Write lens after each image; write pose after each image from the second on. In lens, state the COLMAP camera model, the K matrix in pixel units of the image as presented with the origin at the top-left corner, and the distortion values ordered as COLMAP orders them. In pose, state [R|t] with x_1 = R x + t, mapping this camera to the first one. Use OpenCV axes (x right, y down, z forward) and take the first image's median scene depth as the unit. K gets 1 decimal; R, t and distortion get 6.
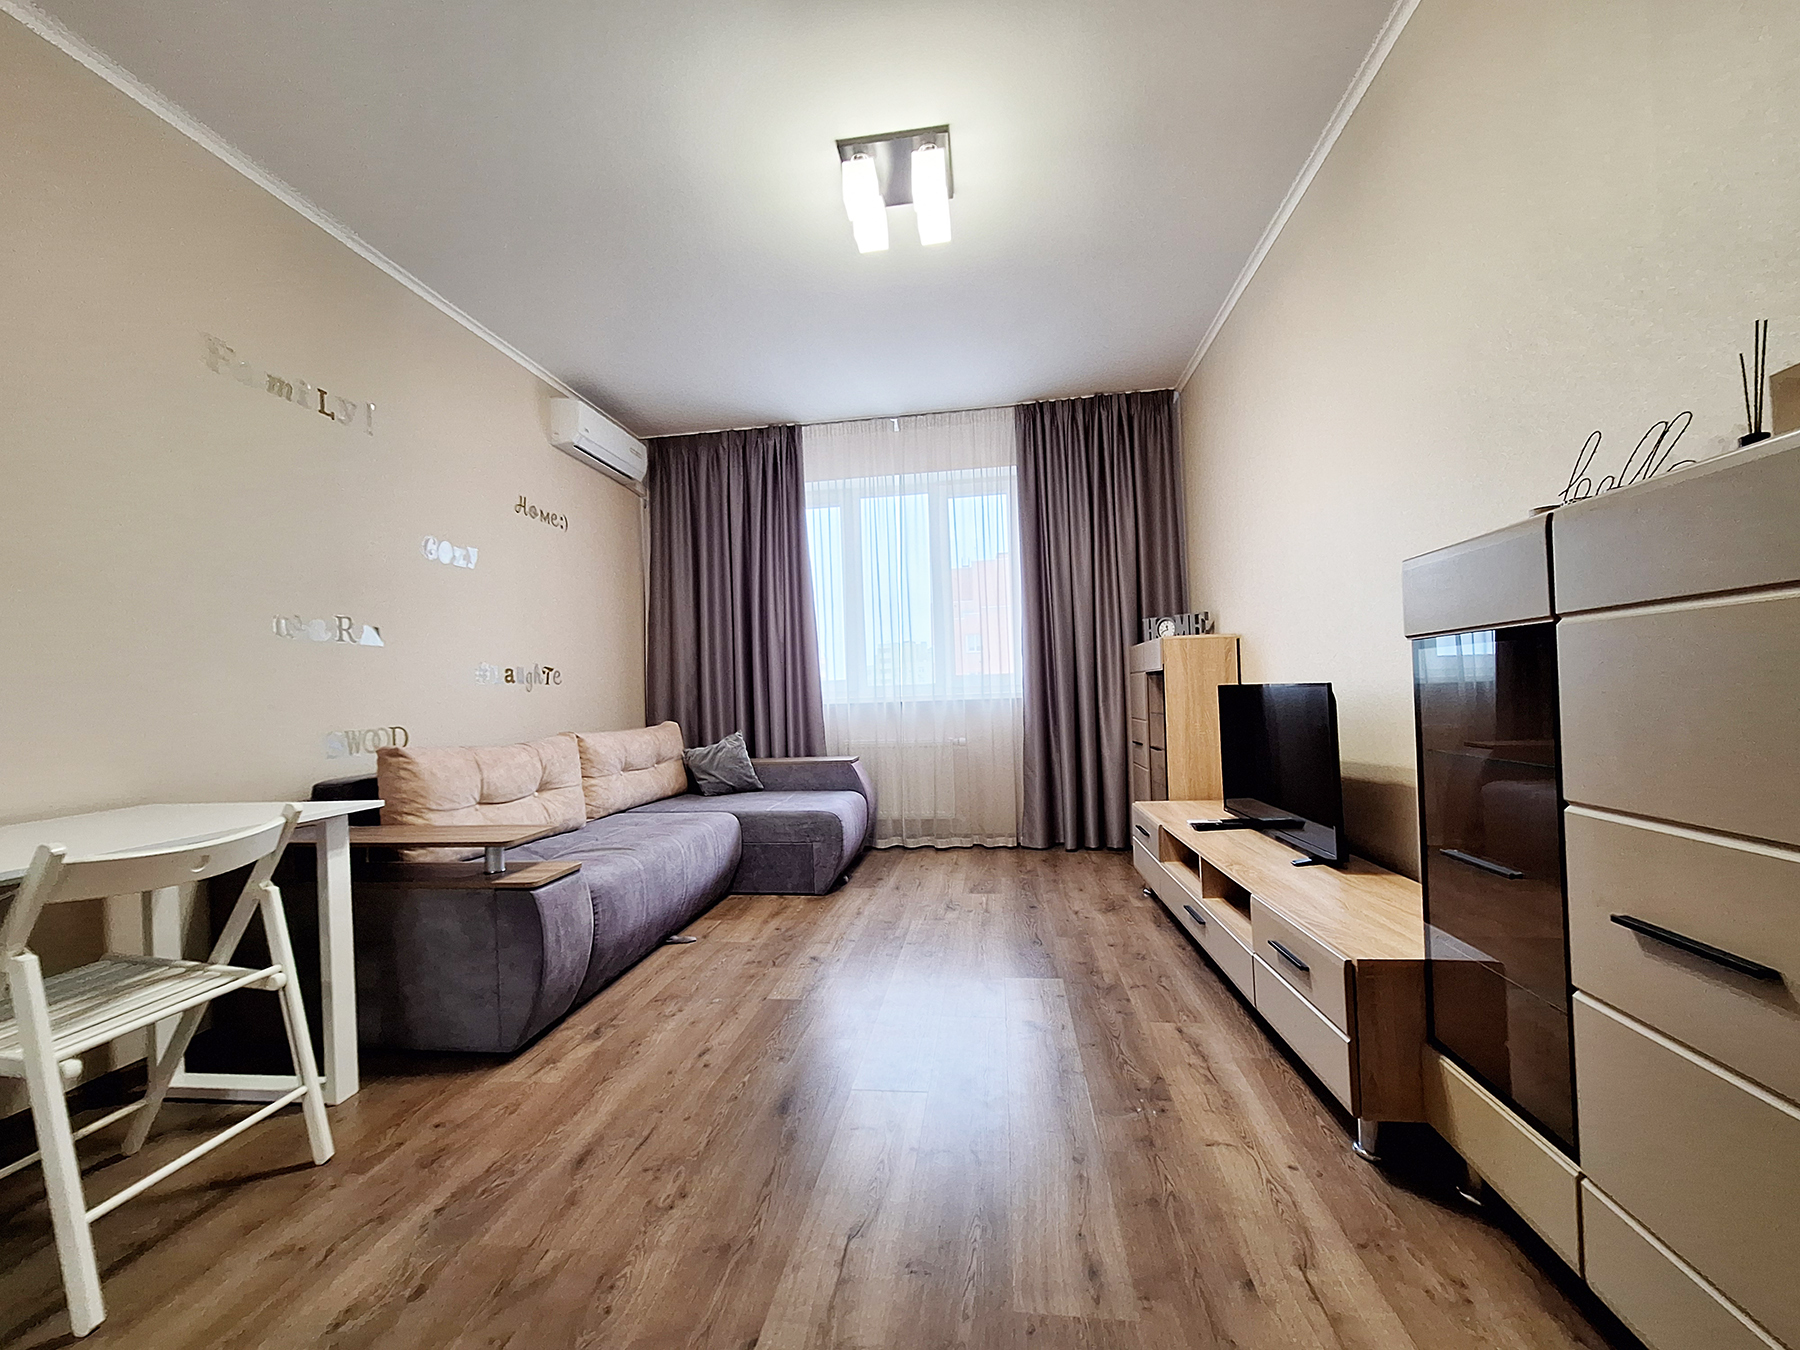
lens RADIAL K [[710.9, 0, 900.4], [0, 710.9, 679.7], [0, 0, 1]] dist [0.004113, -0.000671]
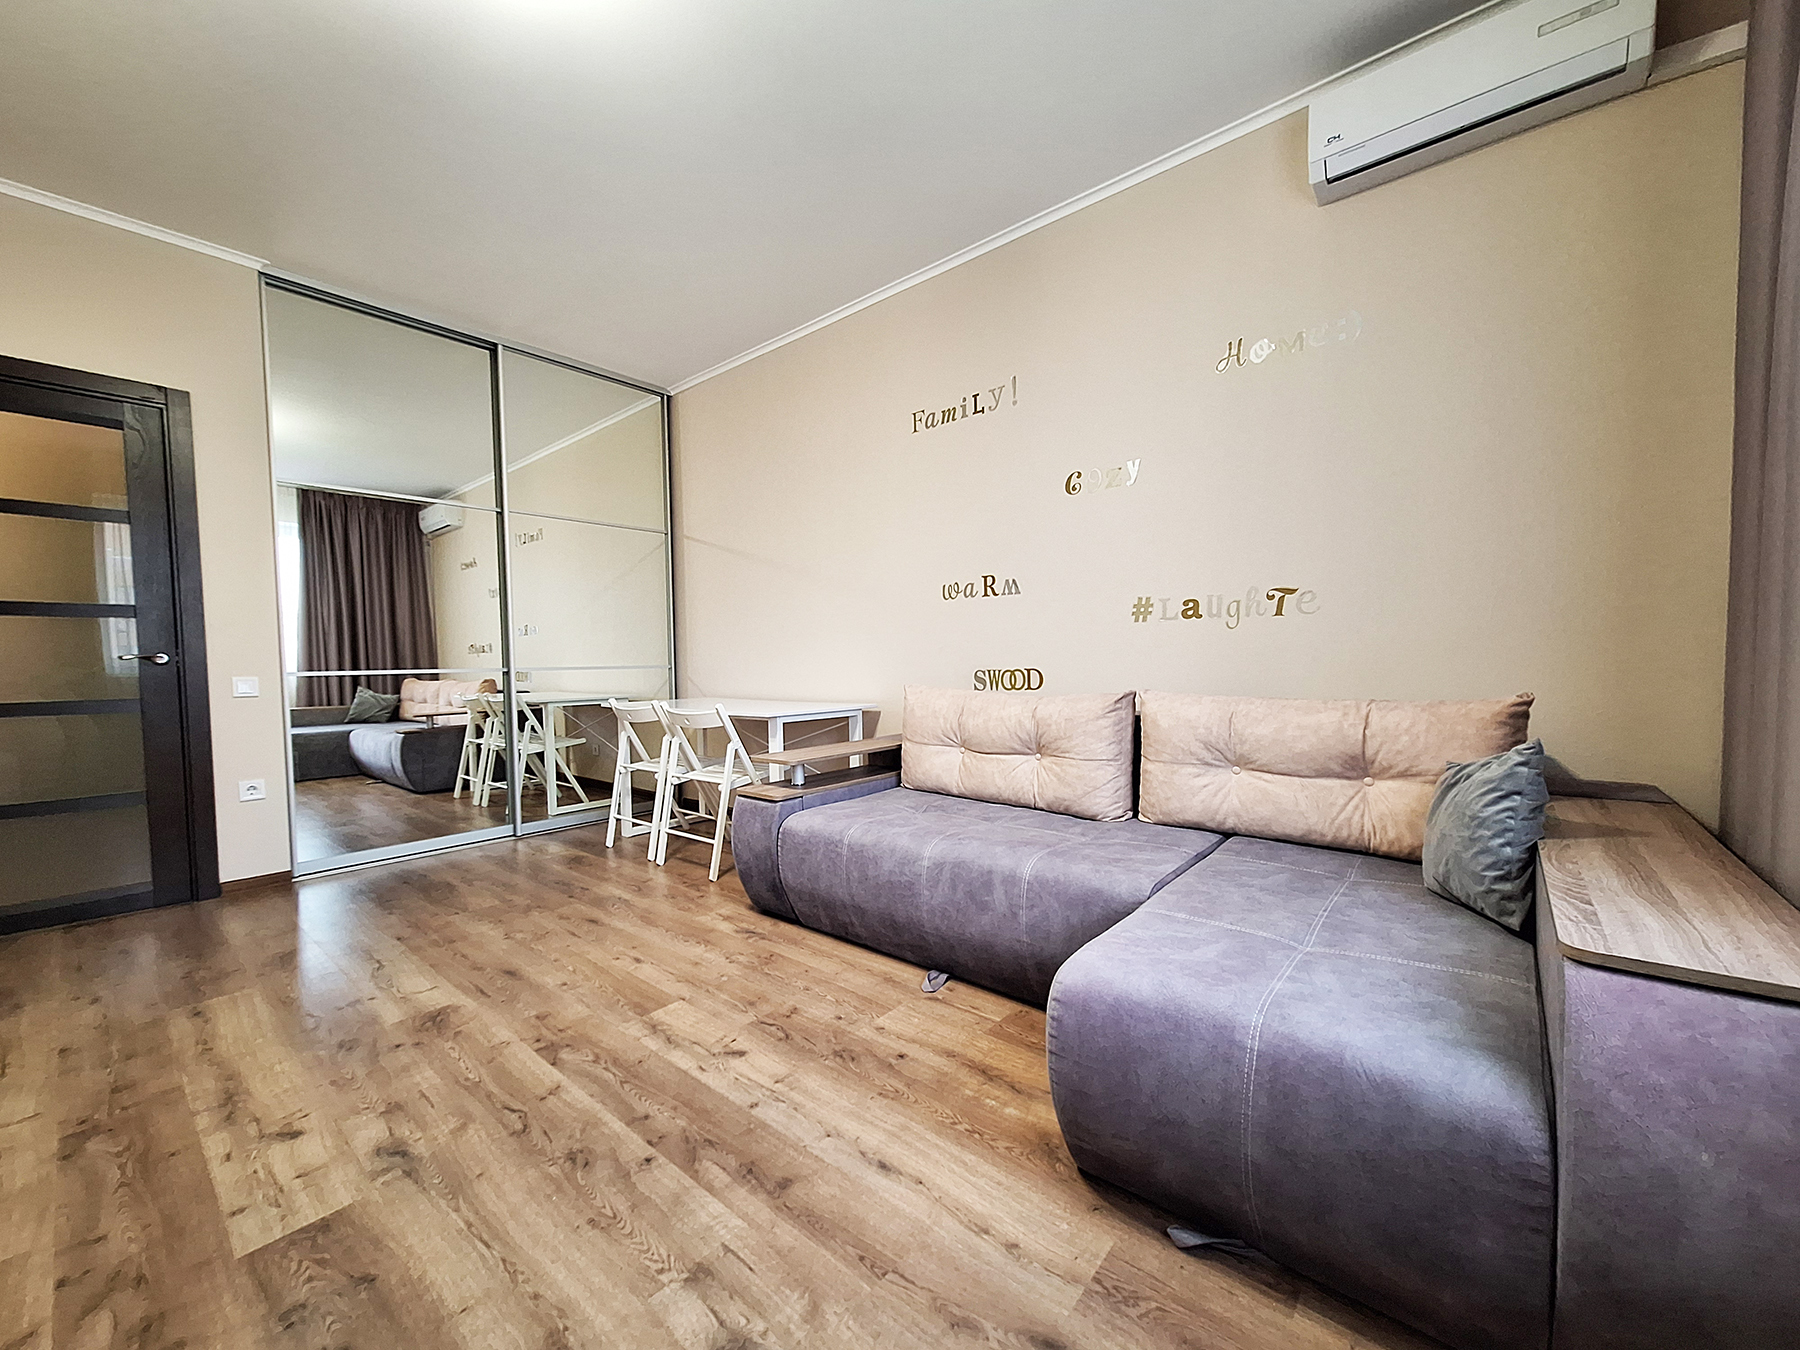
lens RADIAL K [[710.9, 0, 898.6], [0, 710.9, 686.9], [0, 0, 1]] dist [0.004113, -0.000671]
pose [[-0.540225, 0.078886, -0.837815, 0.373430], [0.052543, 0.996816, 0.059977, 0.022614], [0.839879, -0.011620, -0.542650, 1.704139]]
